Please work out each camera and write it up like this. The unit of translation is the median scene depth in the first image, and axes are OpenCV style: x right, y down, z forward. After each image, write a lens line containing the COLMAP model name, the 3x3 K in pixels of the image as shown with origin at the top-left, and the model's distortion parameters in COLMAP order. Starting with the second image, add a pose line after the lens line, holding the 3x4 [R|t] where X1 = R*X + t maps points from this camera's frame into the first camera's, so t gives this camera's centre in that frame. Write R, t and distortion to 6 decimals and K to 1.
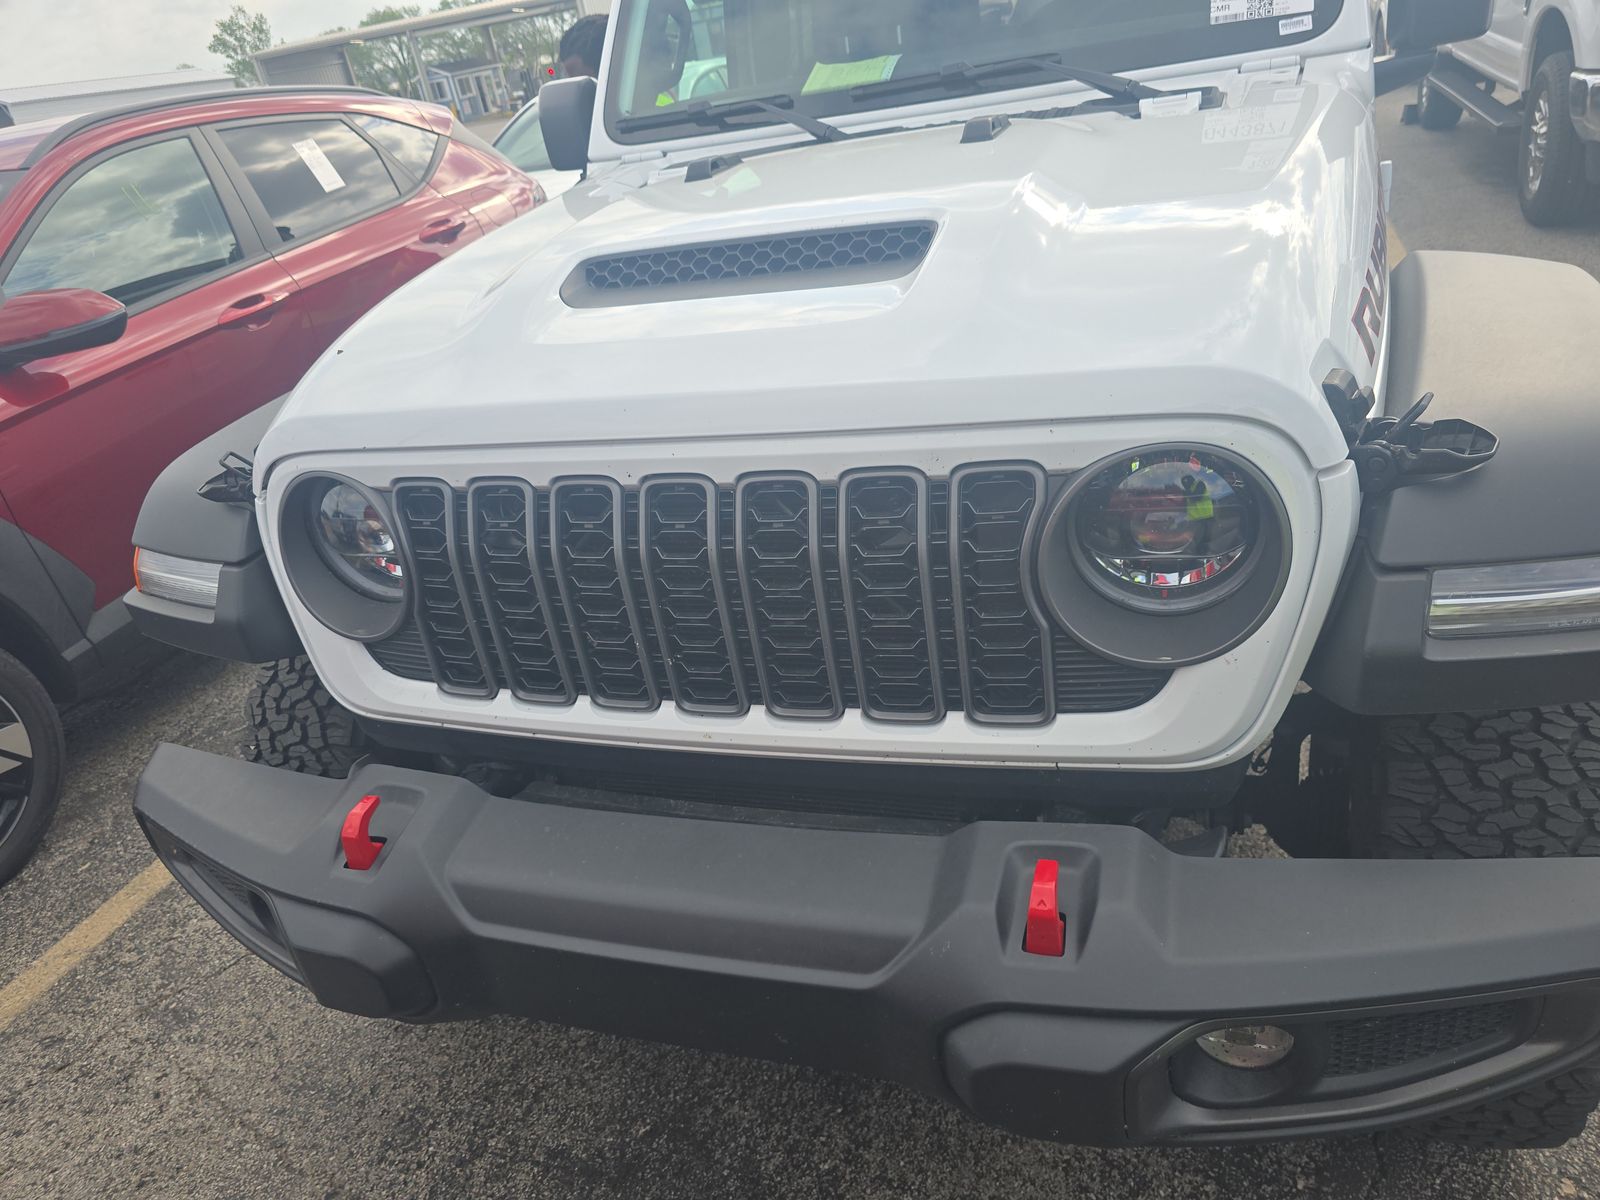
lens RADIAL K [[1085.9, 0, 802.9], [0, 1085.9, 596.4], [0, 0, 1]] dist [0.071727, -0.082645]
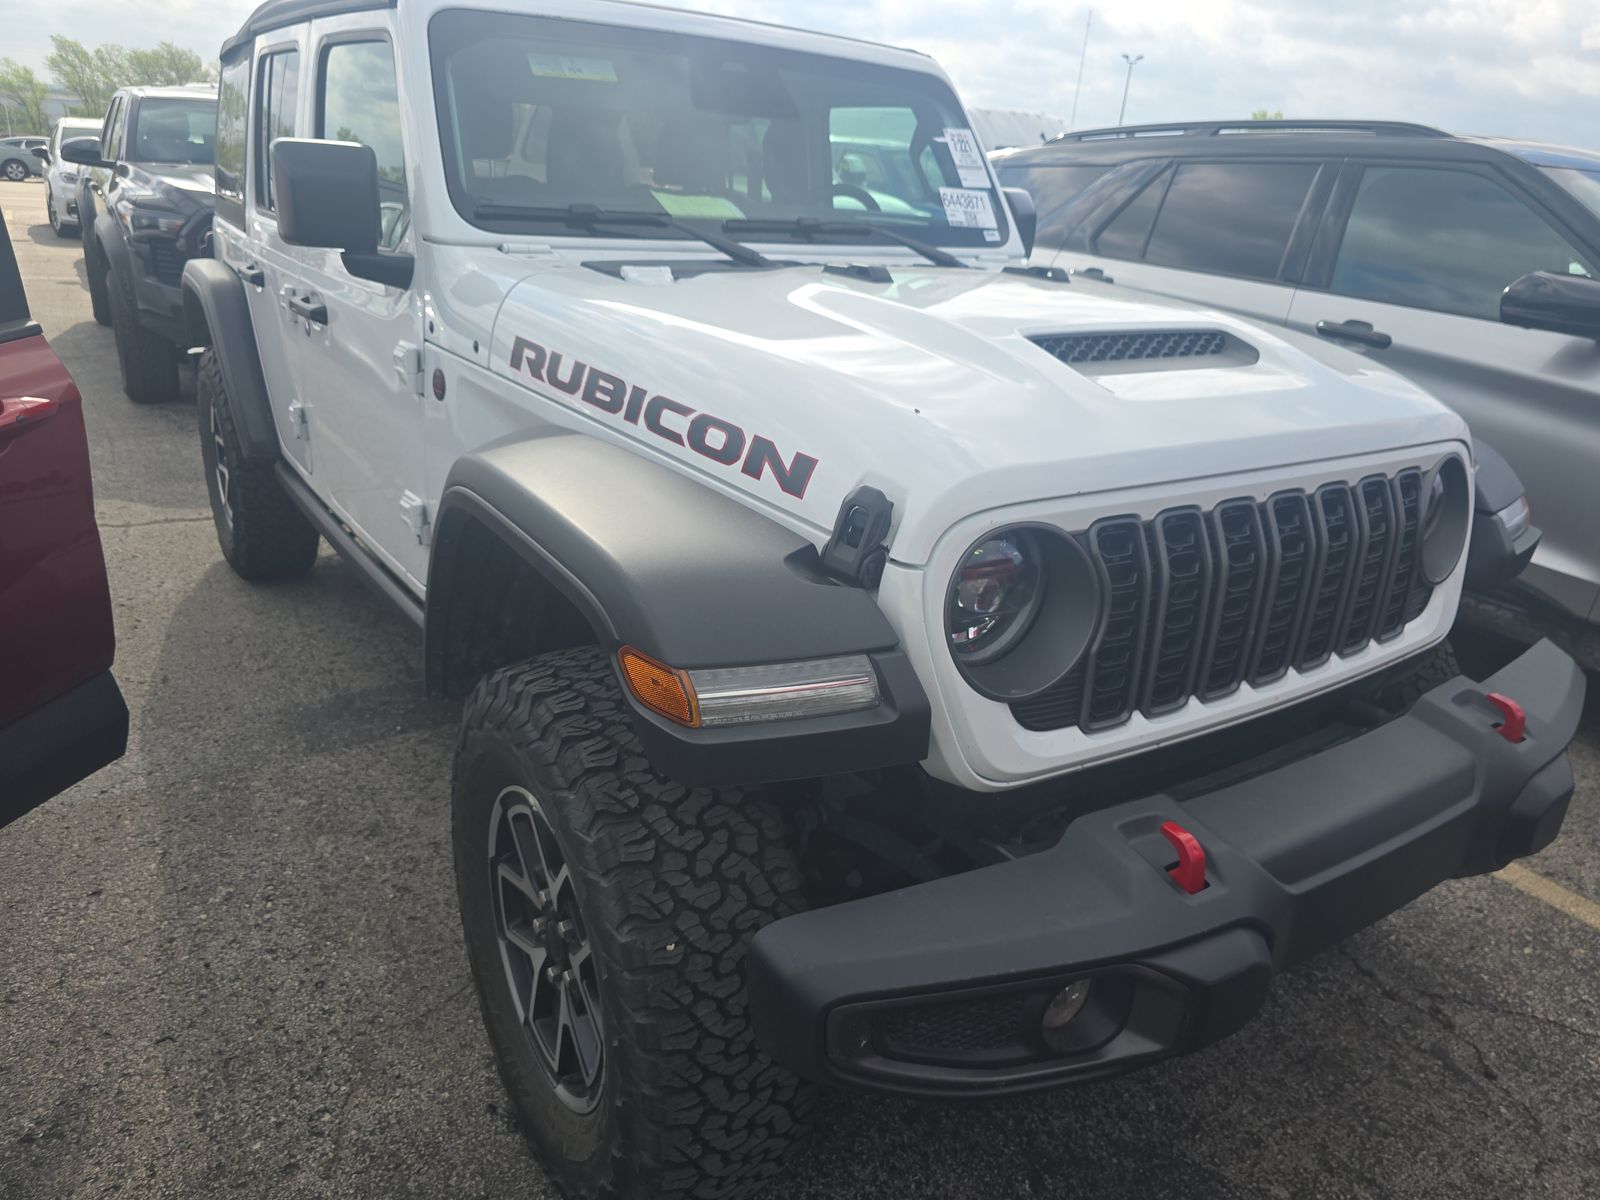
lens RADIAL K [[1085.9, 0, 802.9], [0, 1085.9, 596.4], [0, 0, 1]] dist [0.071727, -0.082645]
pose [[0.591100, -0.098984, 0.800502, -1.375252], [0.222321, 0.973992, -0.043727, -0.053034], [-0.775355, 0.203816, 0.597733, 0.608626]]
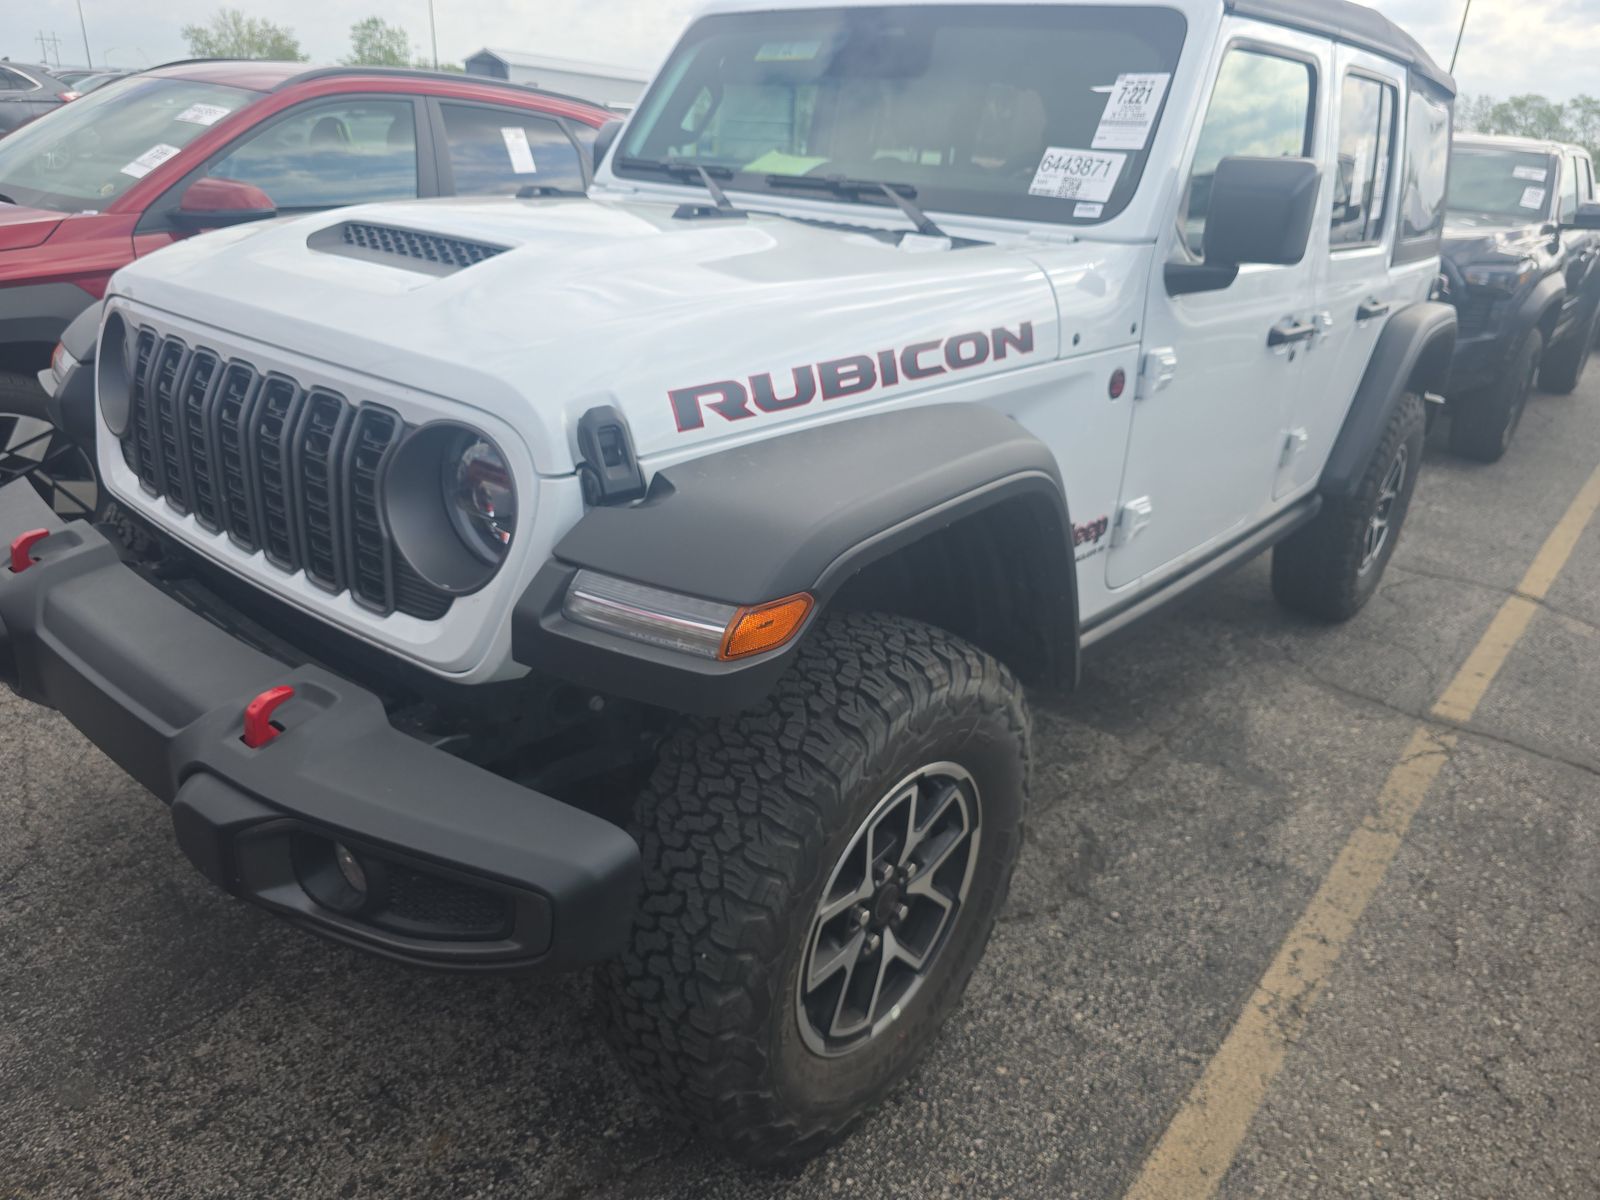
lens RADIAL K [[1085.9, 0, 802.9], [0, 1085.9, 596.4], [0, 0, 1]] dist [0.071727, -0.082645]
pose [[0.912944, 0.330812, -0.238948, 0.854888], [-0.345492, 0.938183, -0.021147, -0.042763], [0.217181, 0.101861, 0.970802, -0.148503]]
